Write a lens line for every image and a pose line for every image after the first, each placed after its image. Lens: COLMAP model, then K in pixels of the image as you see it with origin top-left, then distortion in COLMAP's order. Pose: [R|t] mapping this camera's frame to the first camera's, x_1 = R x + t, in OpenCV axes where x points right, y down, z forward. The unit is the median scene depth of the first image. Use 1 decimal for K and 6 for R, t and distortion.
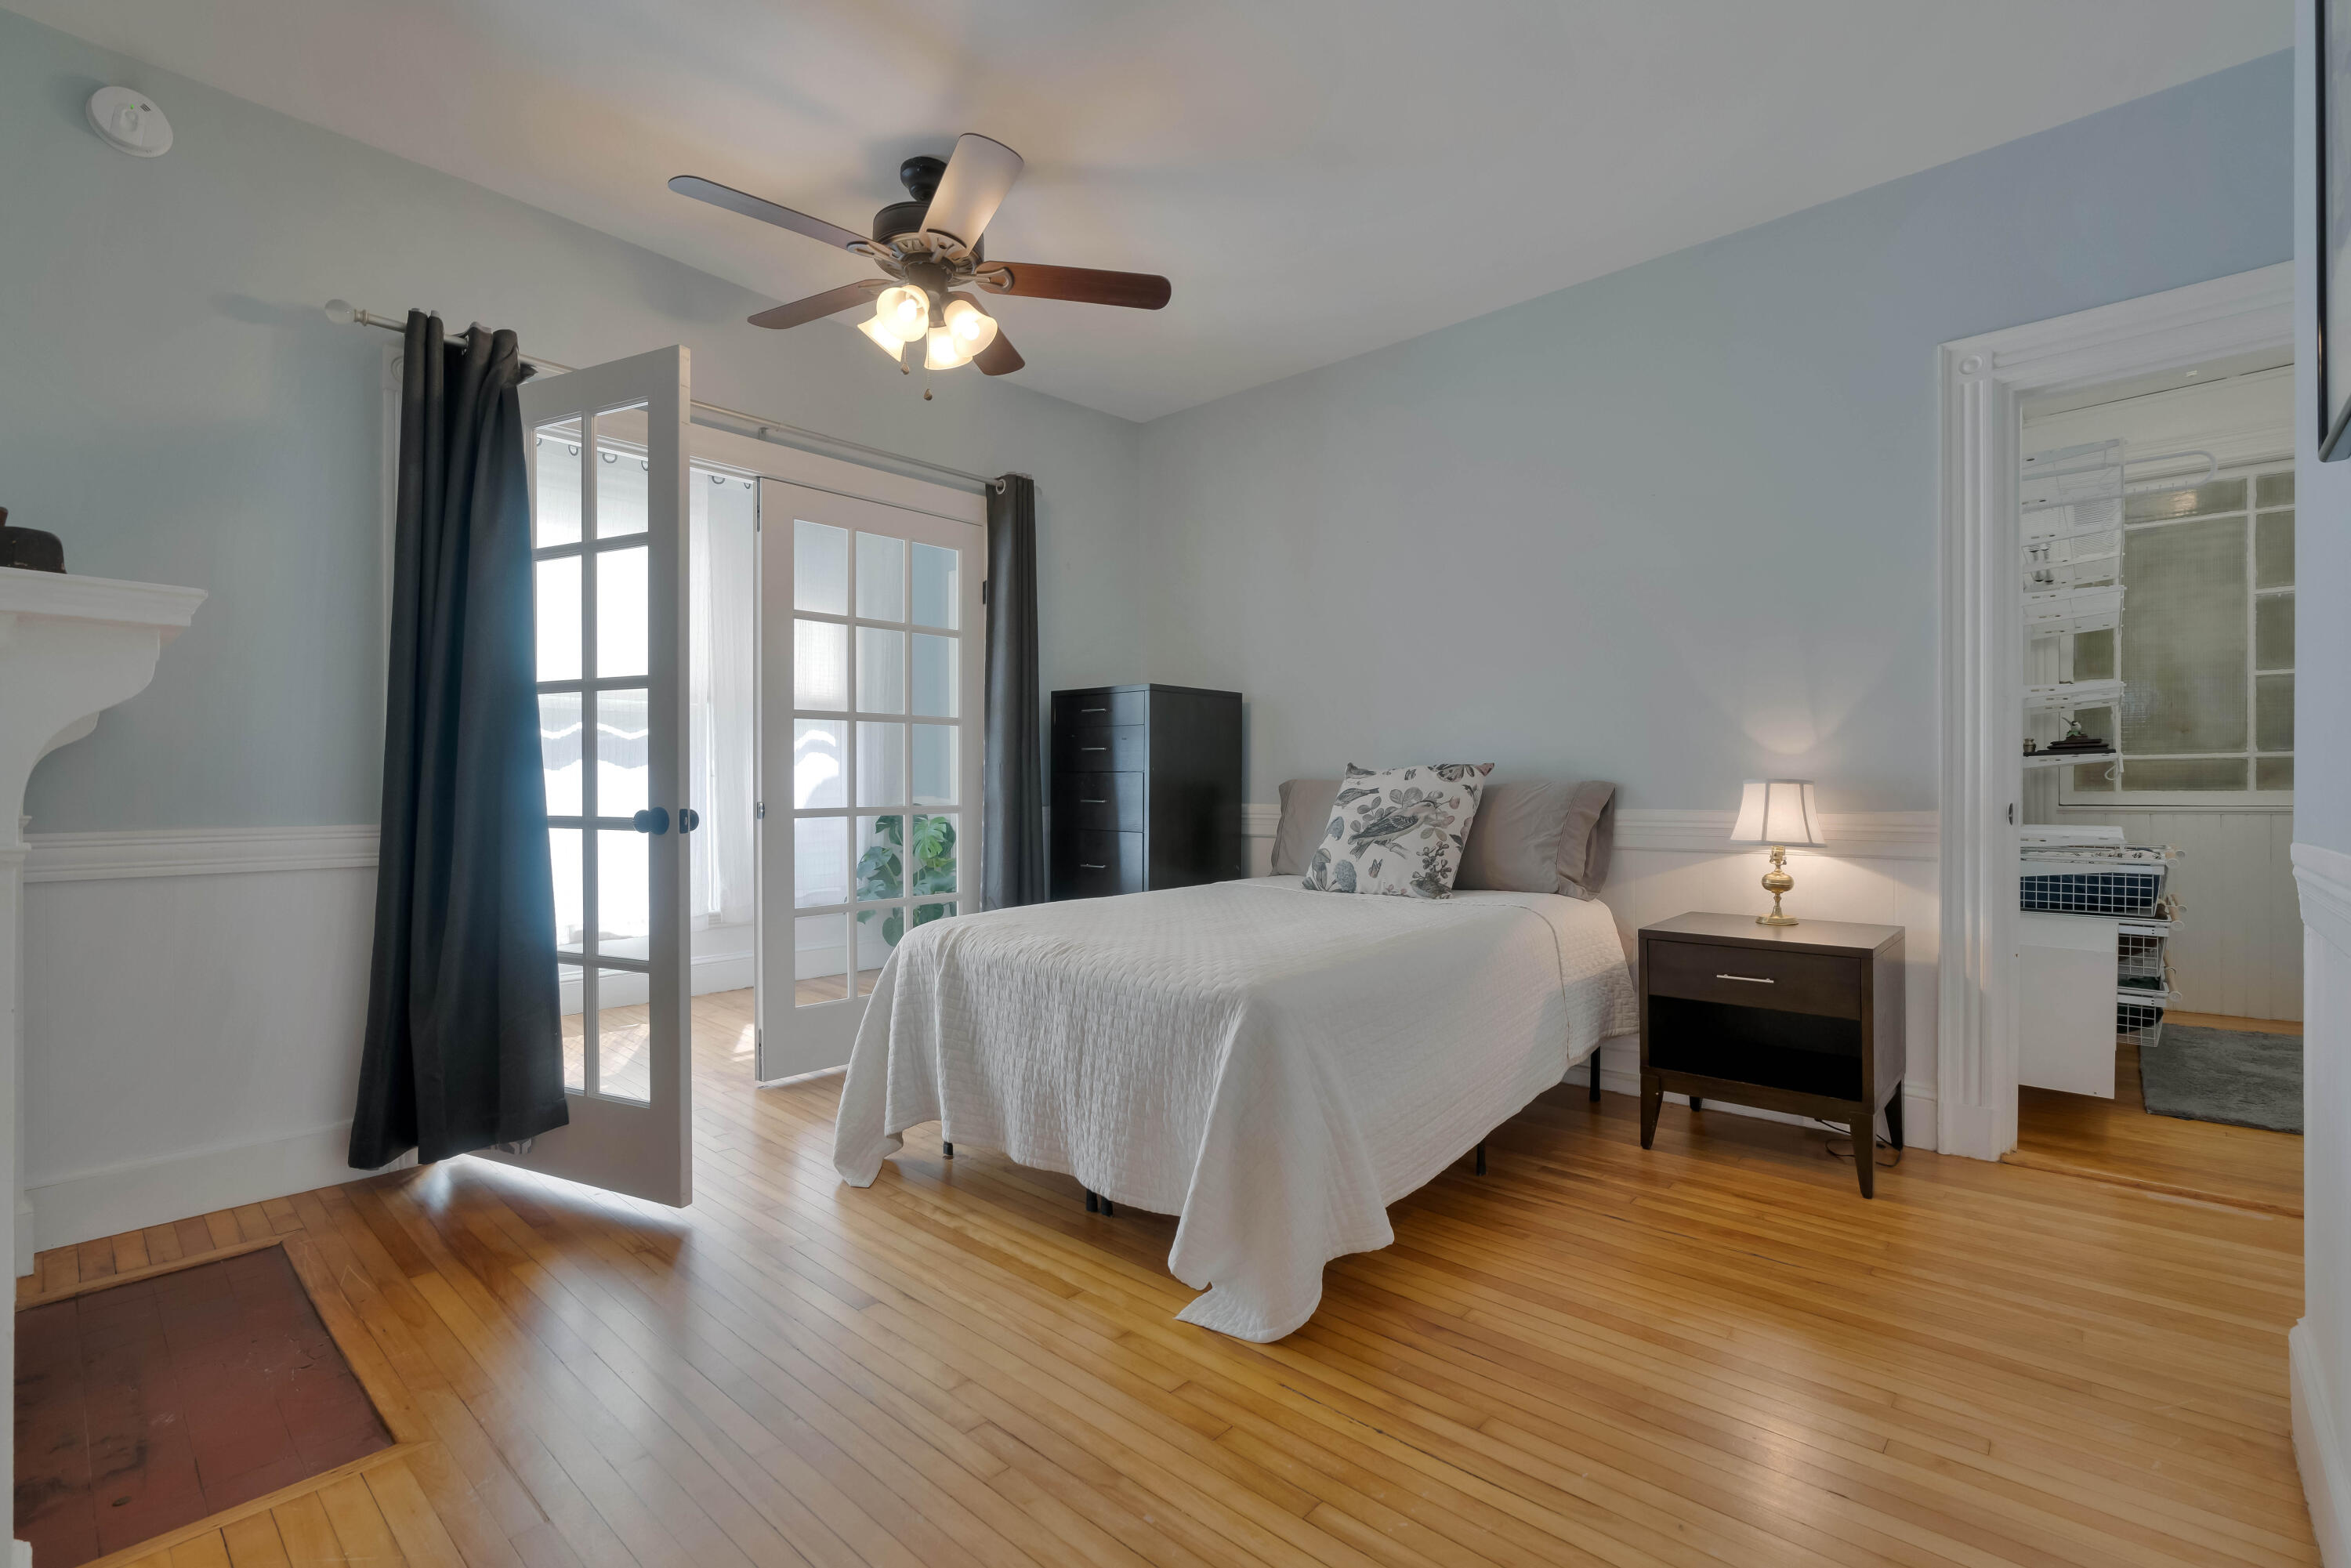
lens RADIAL K [[1073.3, 0, 1185.6], [0, 1073.3, 783.0], [0, 0, 1]] dist [-0.010745, 0.000719]
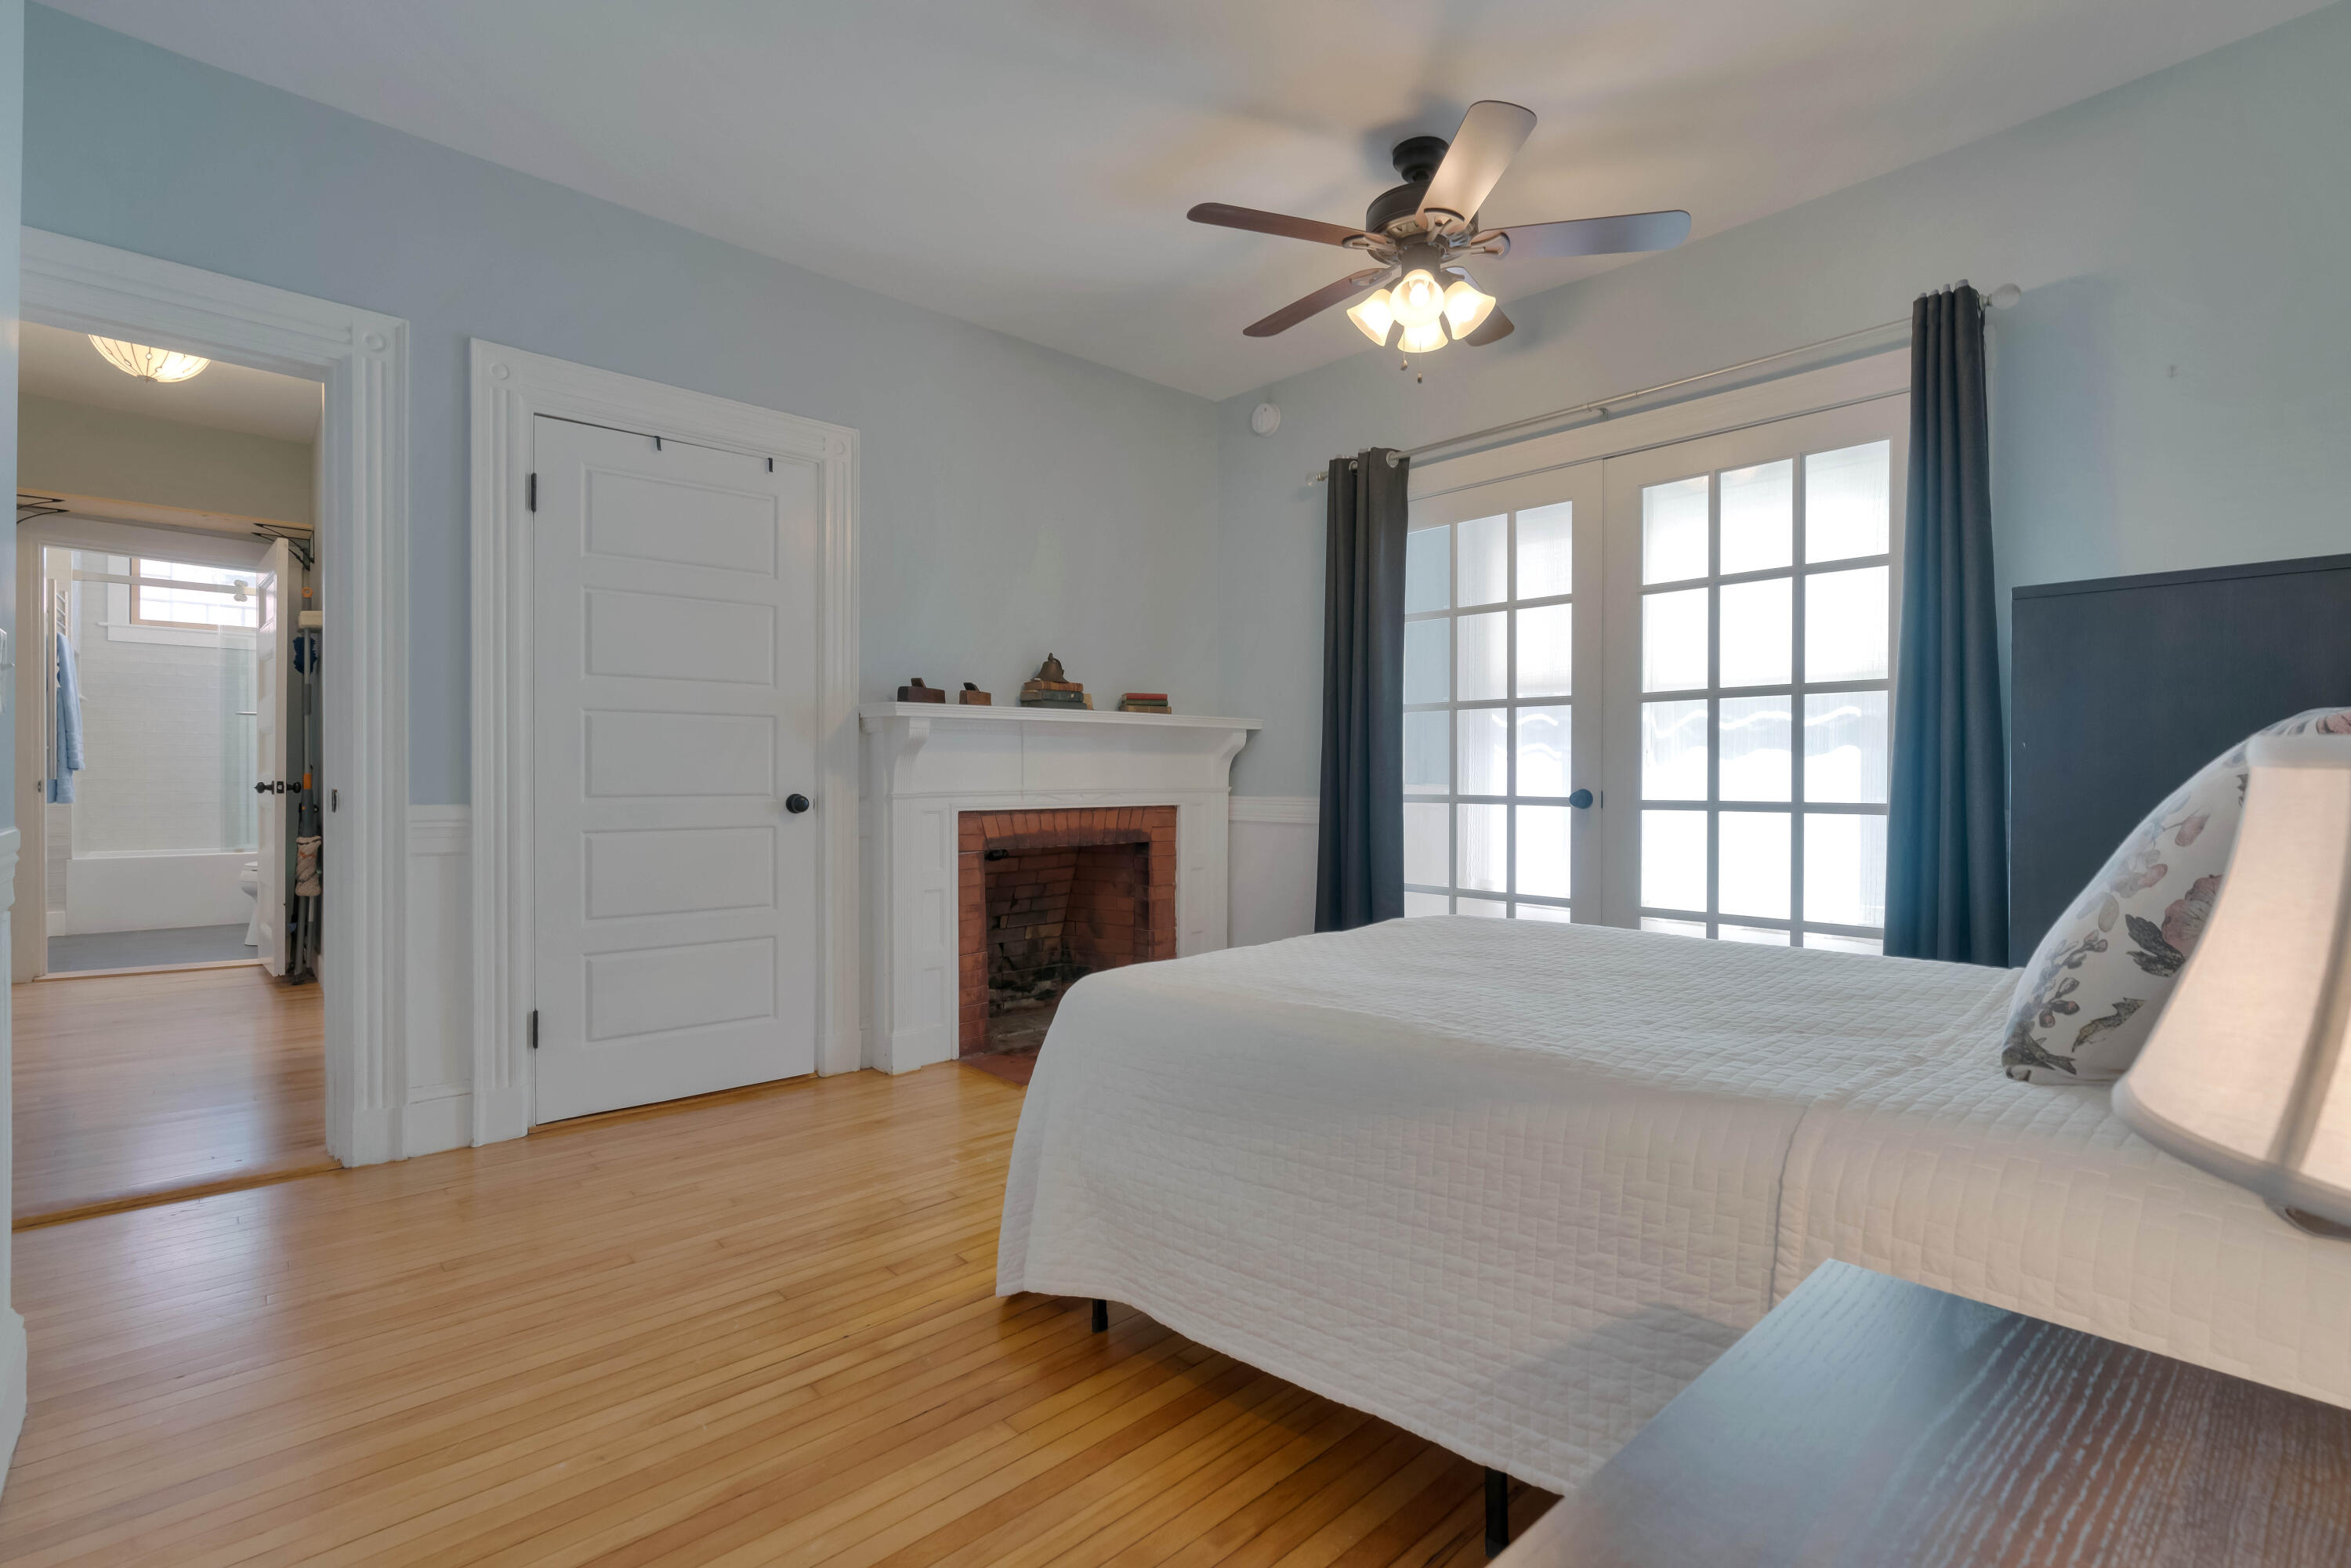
lens RADIAL K [[1073.3, 0, 1185.6], [0, 1073.3, 783.0], [0, 0, 1]] dist [-0.010745, 0.000719]
pose [[-0.098386, 0.004182, -0.995140, 0.813441], [-0.003442, 0.999984, 0.004542, 0.010232], [0.995142, 0.003873, -0.098370, 0.946939]]
